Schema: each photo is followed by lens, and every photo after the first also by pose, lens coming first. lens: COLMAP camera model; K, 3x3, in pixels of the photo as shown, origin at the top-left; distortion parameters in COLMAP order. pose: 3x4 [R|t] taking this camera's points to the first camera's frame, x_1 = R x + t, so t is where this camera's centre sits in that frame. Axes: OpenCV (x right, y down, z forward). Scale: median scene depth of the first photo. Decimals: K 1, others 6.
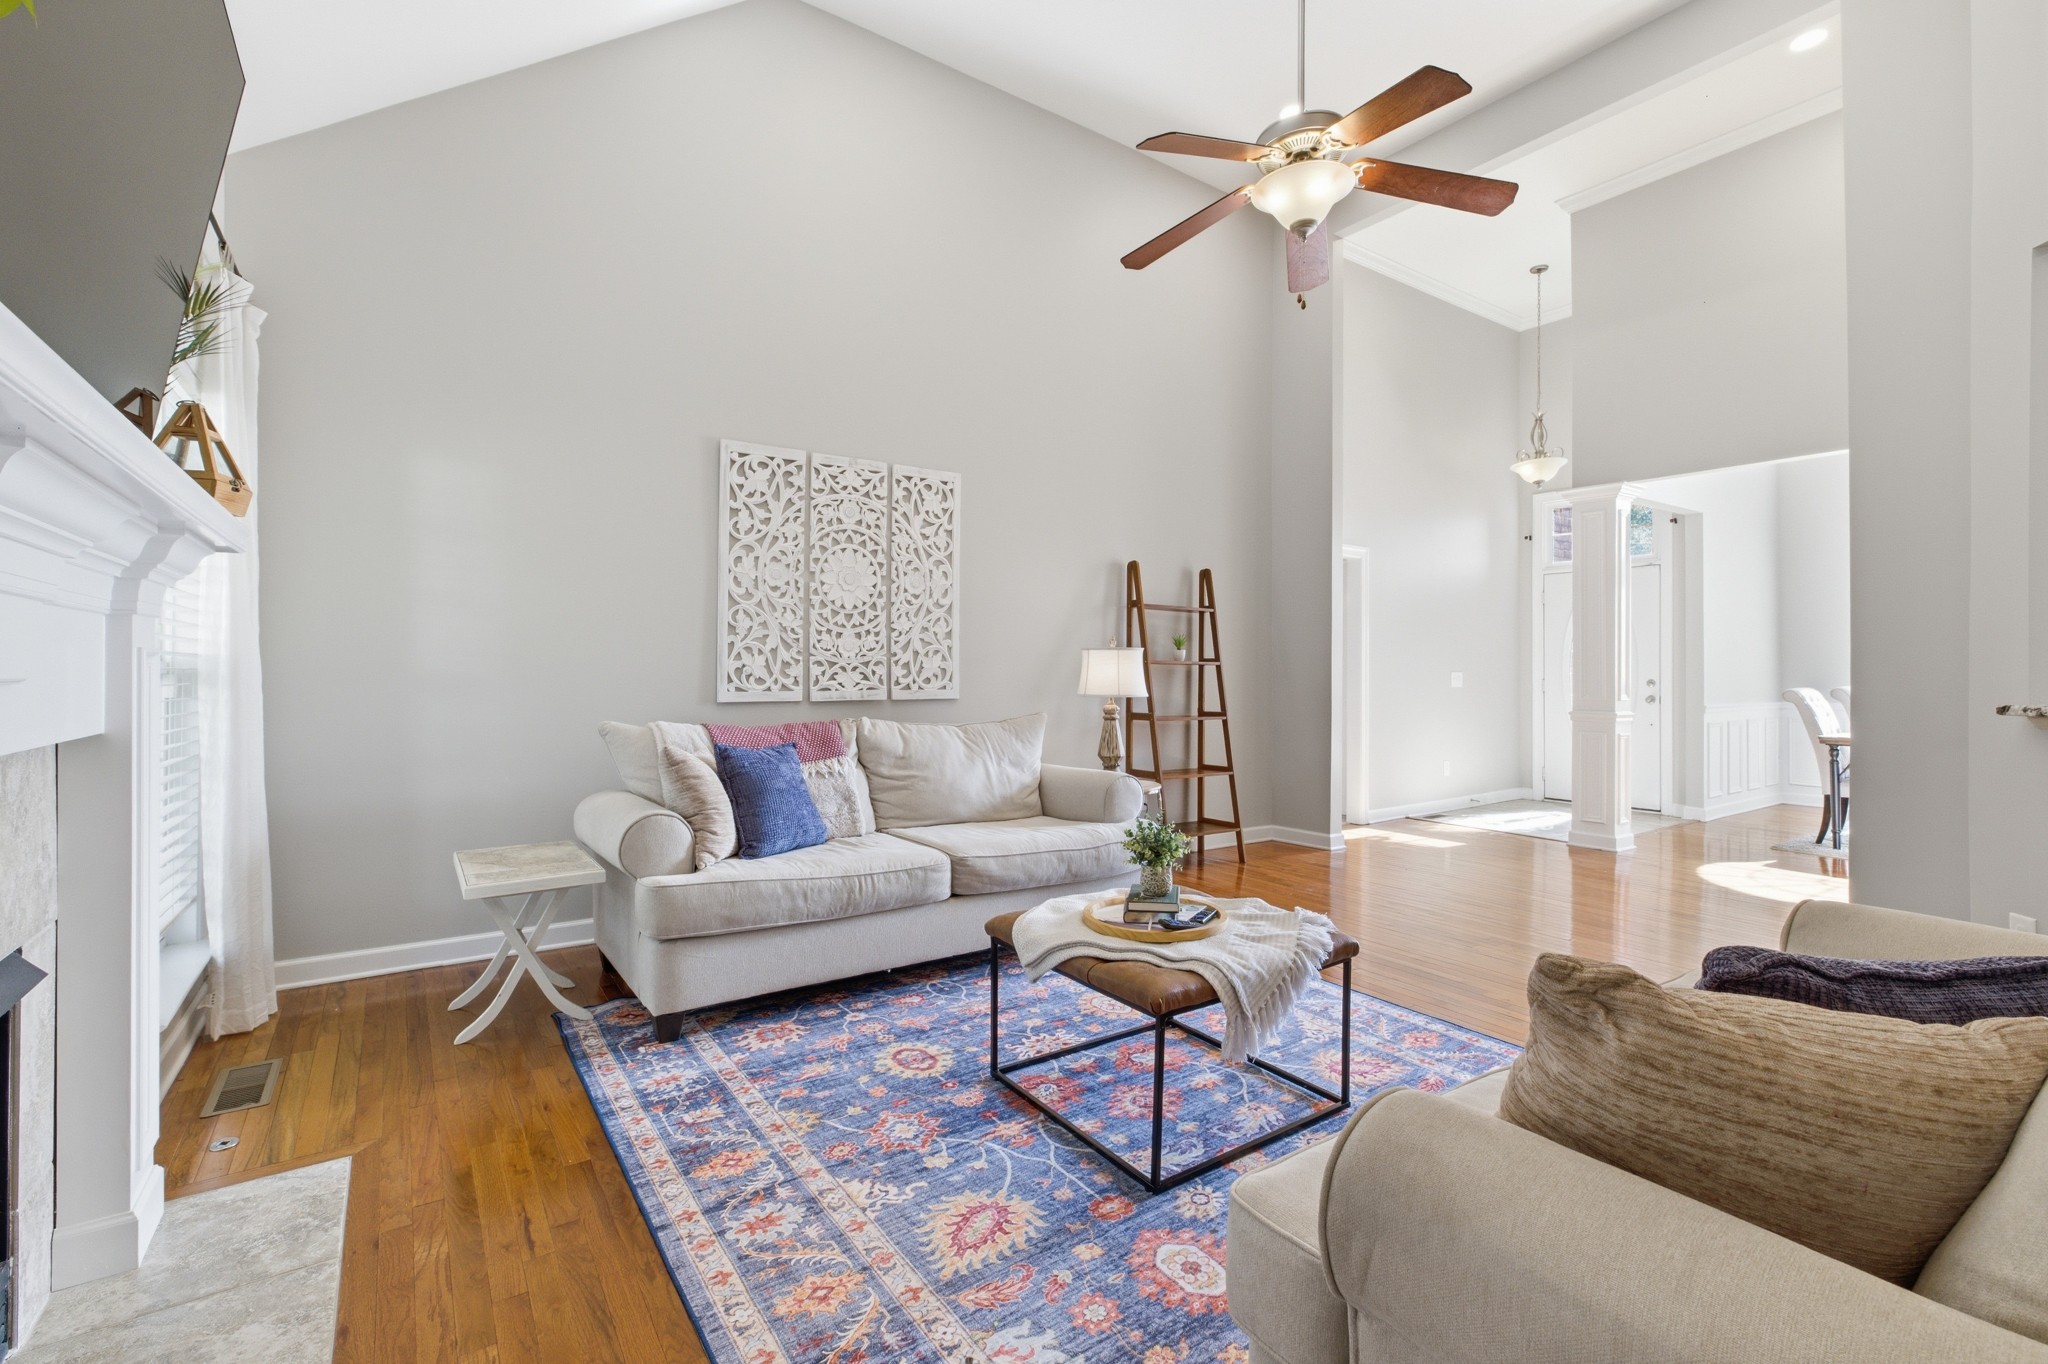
lens RADIAL K [[903.9, 0, 1024.0], [0, 903.9, 682.0], [0, 0, 1]] dist [-0.009574, -0.000255]
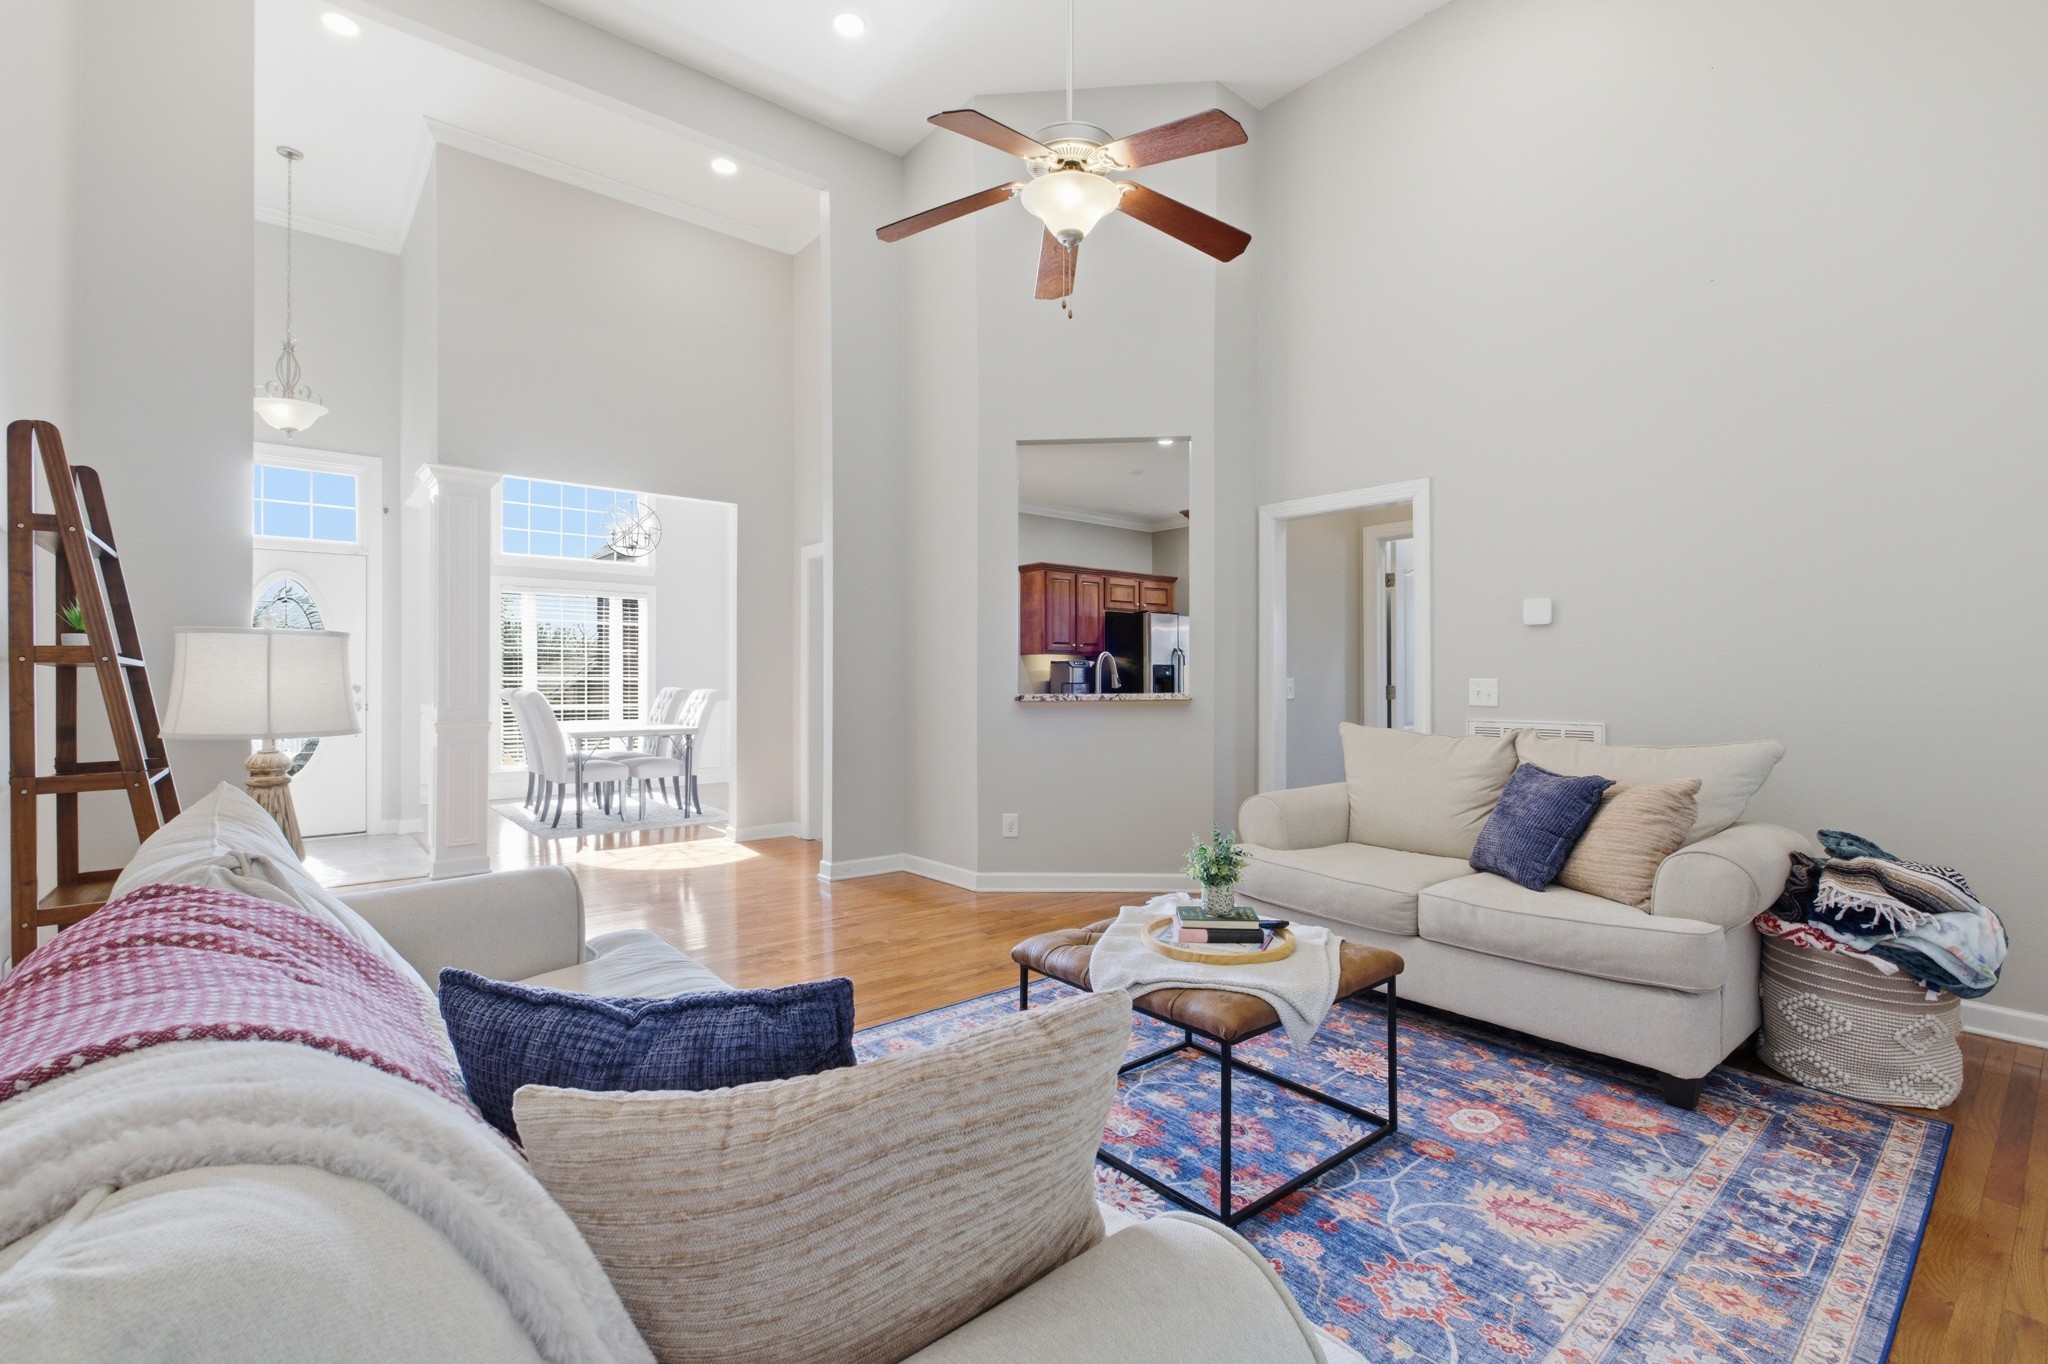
lens RADIAL K [[912.8, 0, 1030.5], [0, 912.8, 688.5], [0, 0, 1]] dist [-0.006766, -0.000307]
pose [[-0.101047, -0.018106, 0.994717, -0.447277], [0.009792, 0.999768, 0.019192, -0.013618], [-0.994834, 0.011680, -0.100846, 0.731571]]
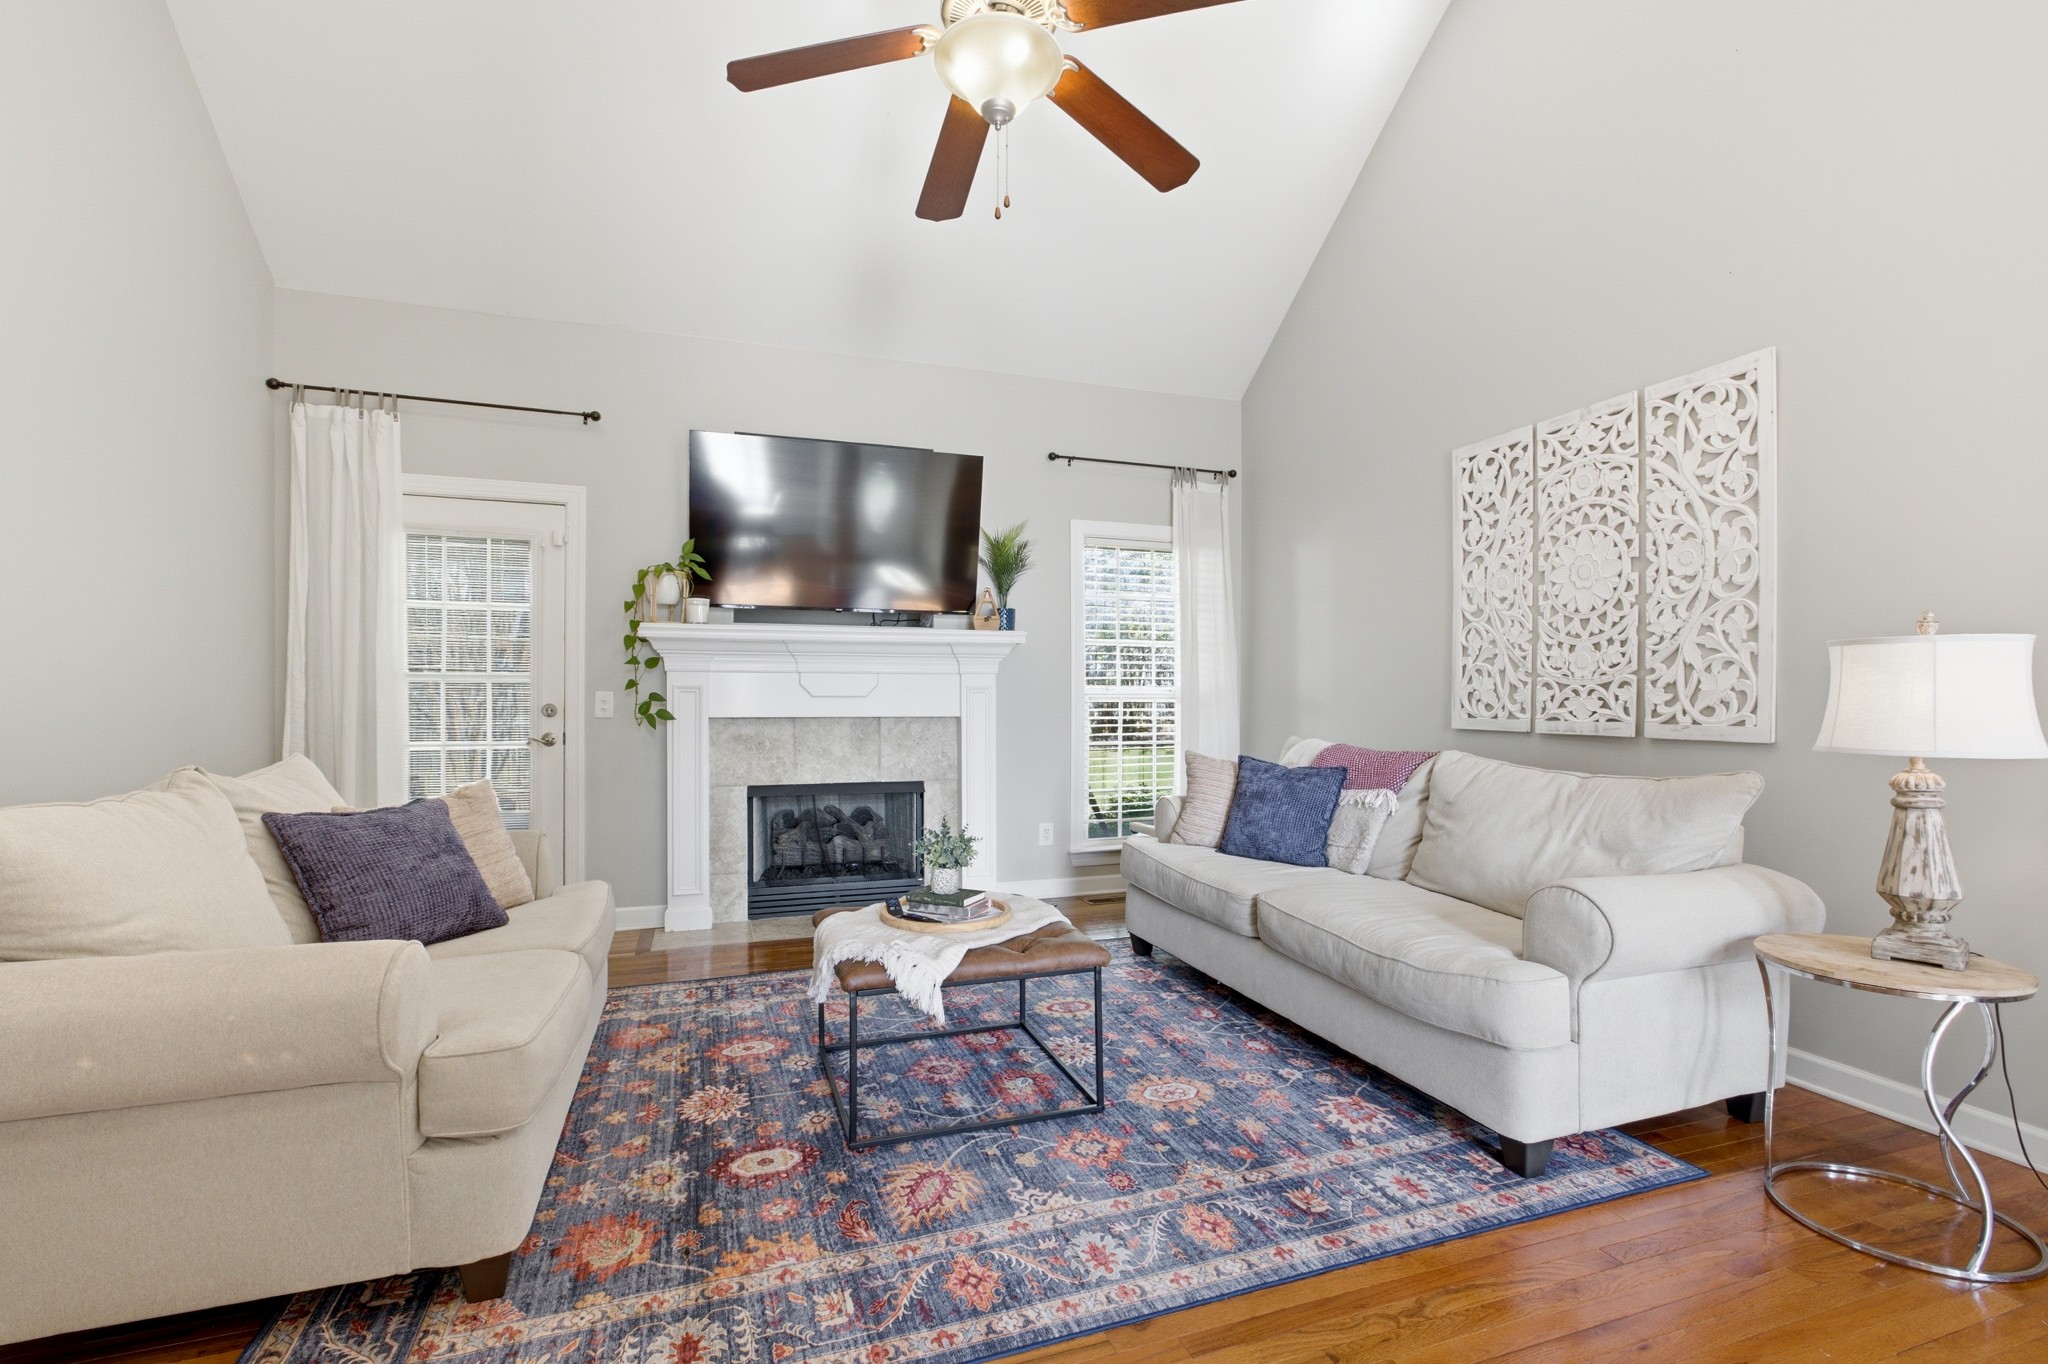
lens RADIAL K [[912.8, 0, 1028.3], [0, 912.8, 722.2], [0, 0, 1]] dist [-0.001365, 0.000099]
pose [[-0.264820, 0.026116, -0.963944, 0.679203], [-0.014873, 0.999404, 0.031162, -0.007088], [0.964183, 0.022589, -0.264274, 0.787873]]
